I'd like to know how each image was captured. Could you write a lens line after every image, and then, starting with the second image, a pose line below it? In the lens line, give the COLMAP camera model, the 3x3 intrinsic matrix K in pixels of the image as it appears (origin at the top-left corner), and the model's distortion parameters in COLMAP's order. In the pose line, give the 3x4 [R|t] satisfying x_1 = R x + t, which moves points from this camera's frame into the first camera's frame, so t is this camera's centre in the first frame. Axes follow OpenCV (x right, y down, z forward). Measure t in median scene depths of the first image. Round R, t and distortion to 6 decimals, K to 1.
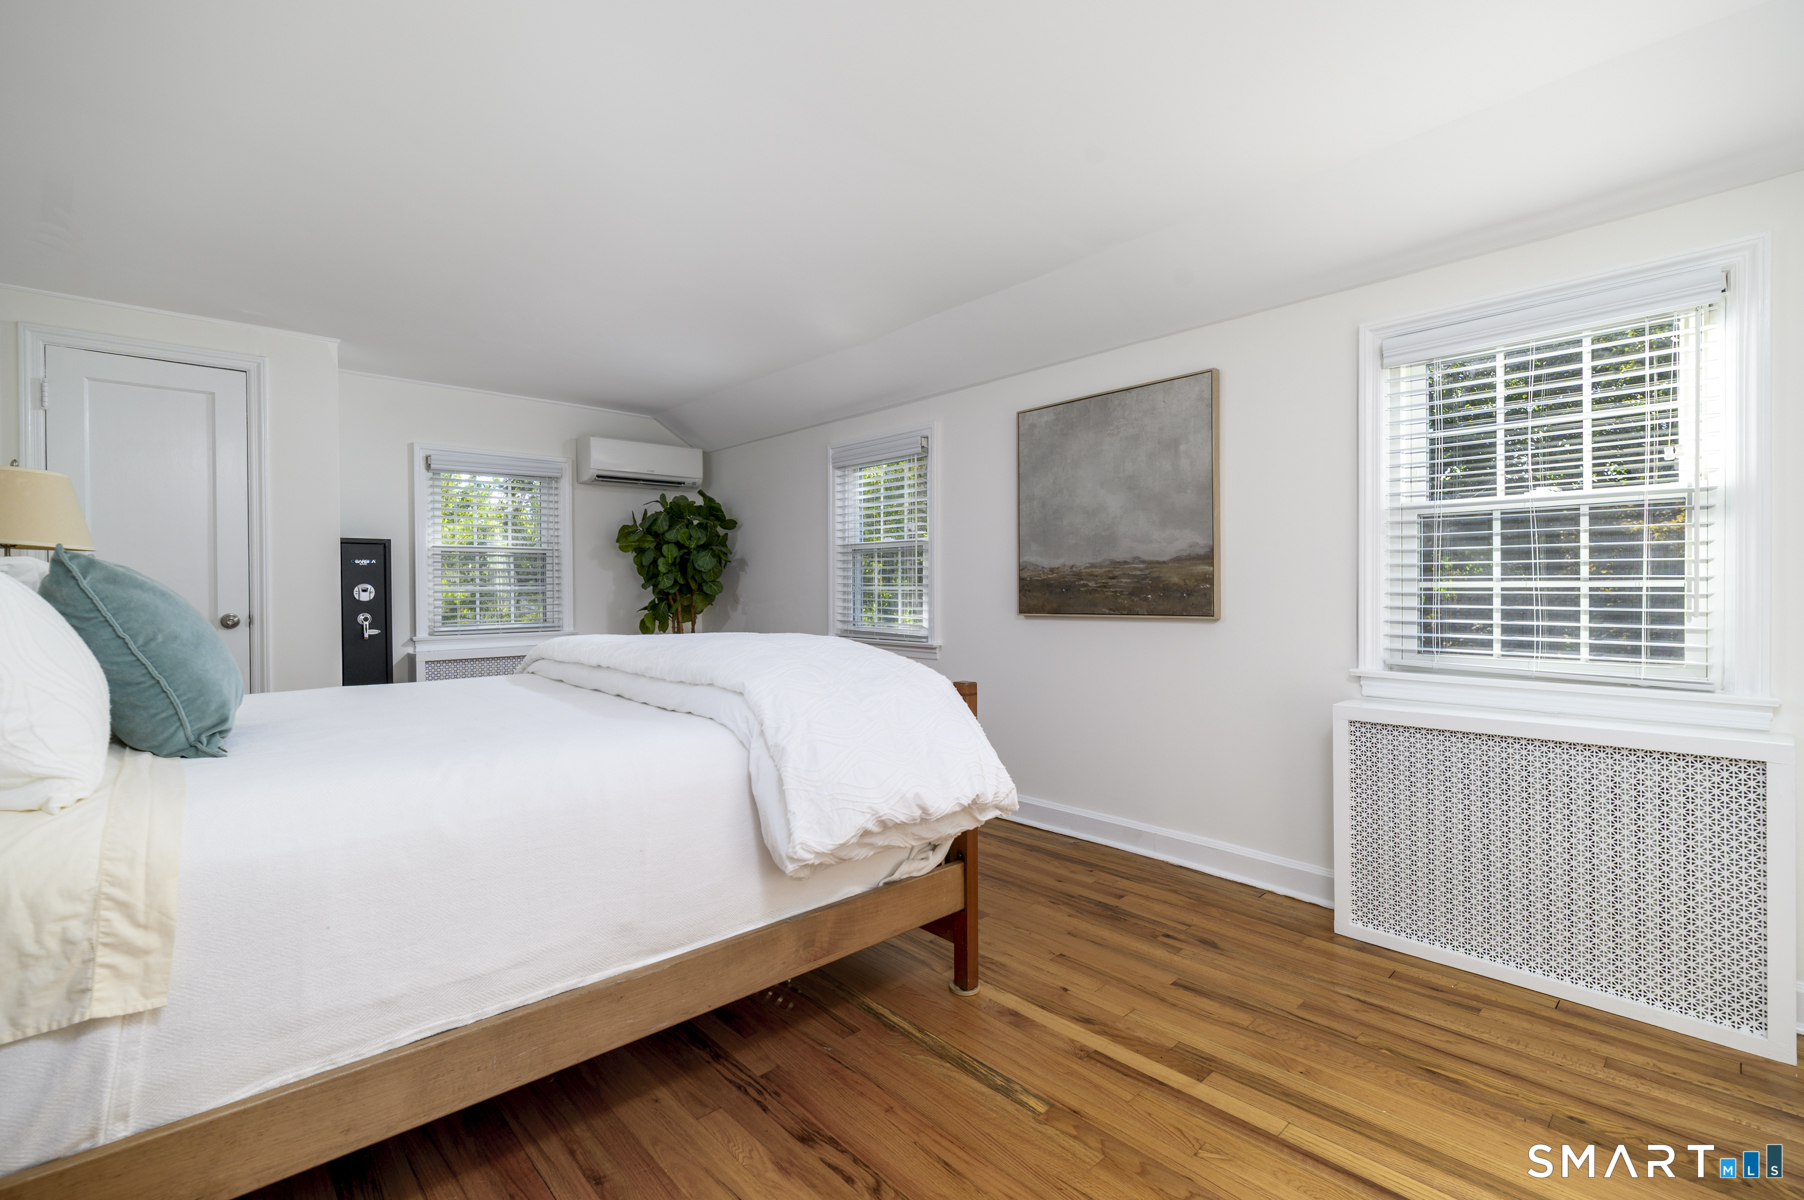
lens RADIAL K [[793.2, 0, 891.7], [0, 793.2, 598.0], [0, 0, 1]] dist [0.000216, 0.000167]
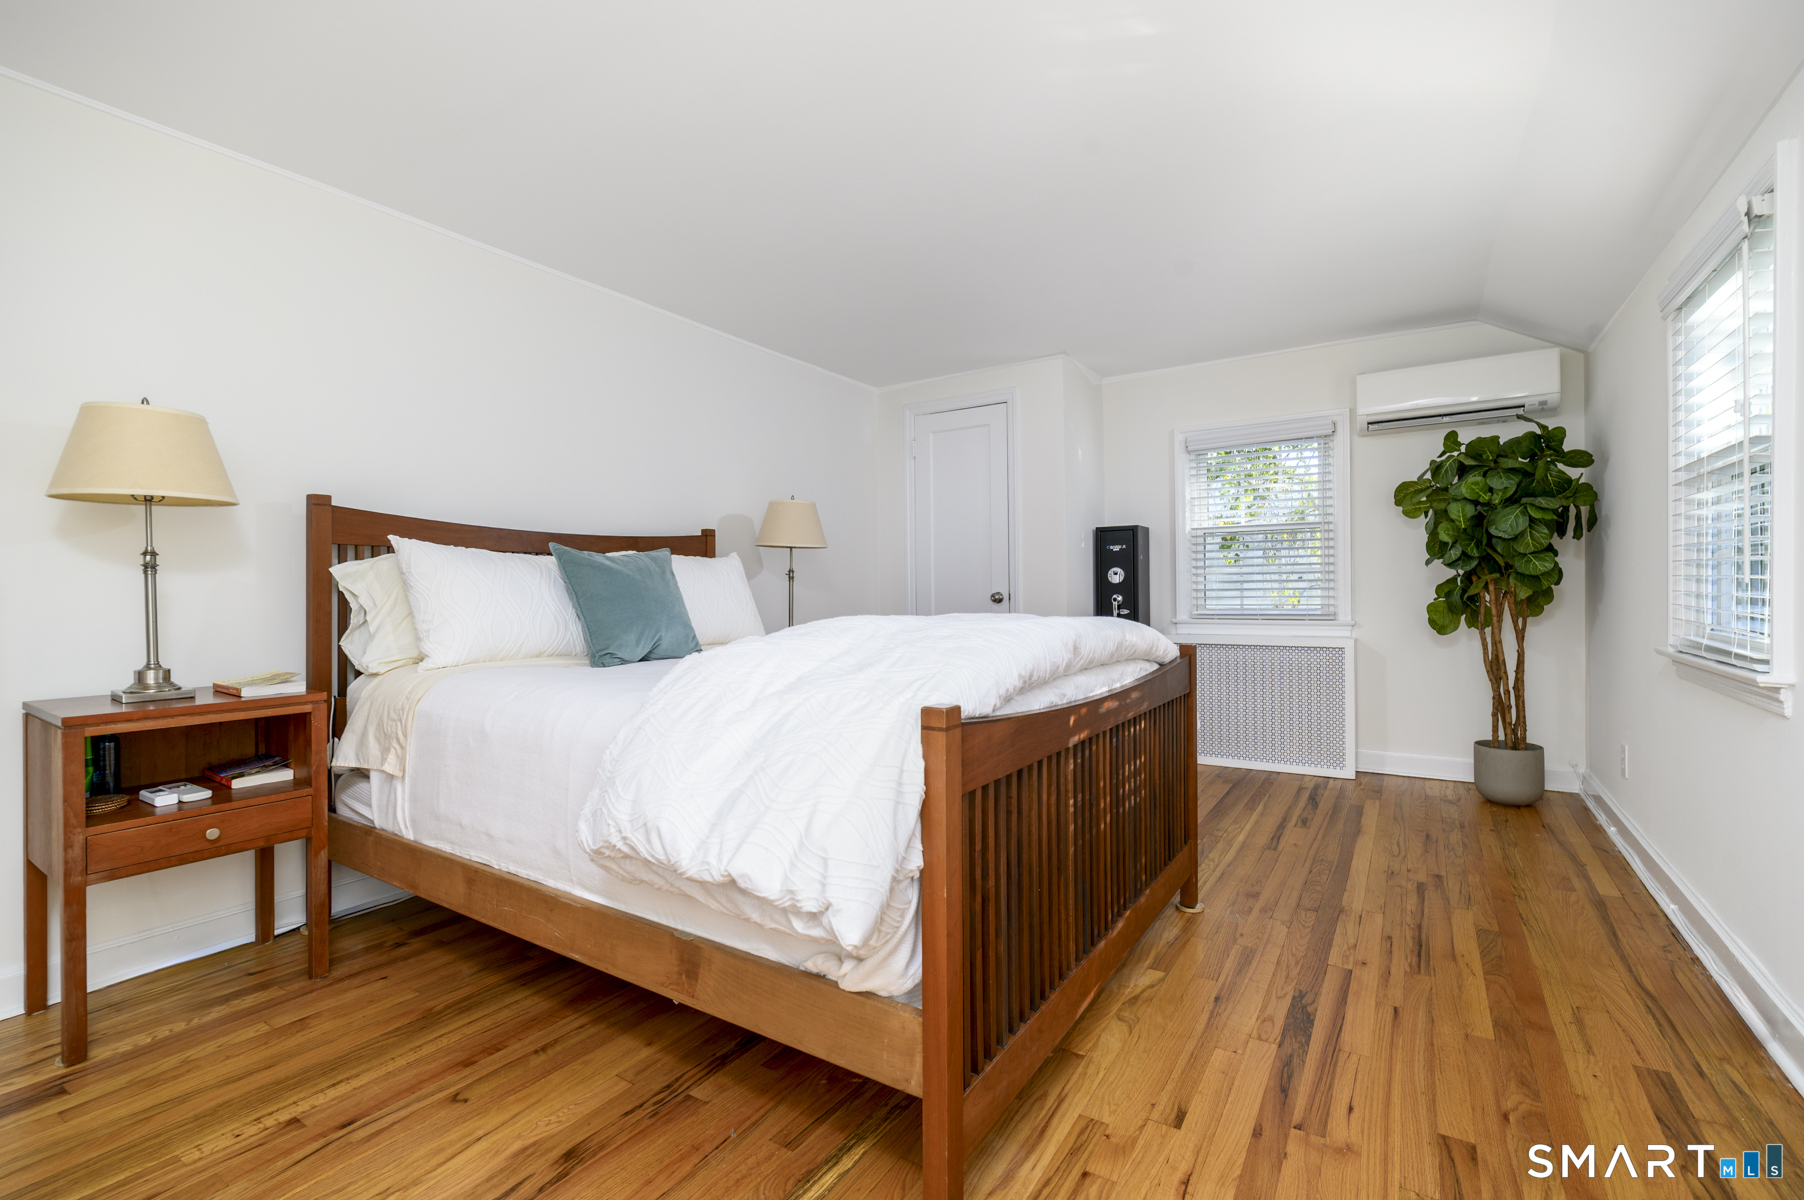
lens RADIAL K [[793.2, 0, 896.8], [0, 793.2, 592.9], [0, 0, 1]] dist [0.000216, 0.000167]
pose [[0.258258, 0.007895, -0.966044, 0.321423], [-0.003703, 0.999967, 0.007182, 0.010617], [0.966069, 0.001723, 0.258279, 0.419954]]
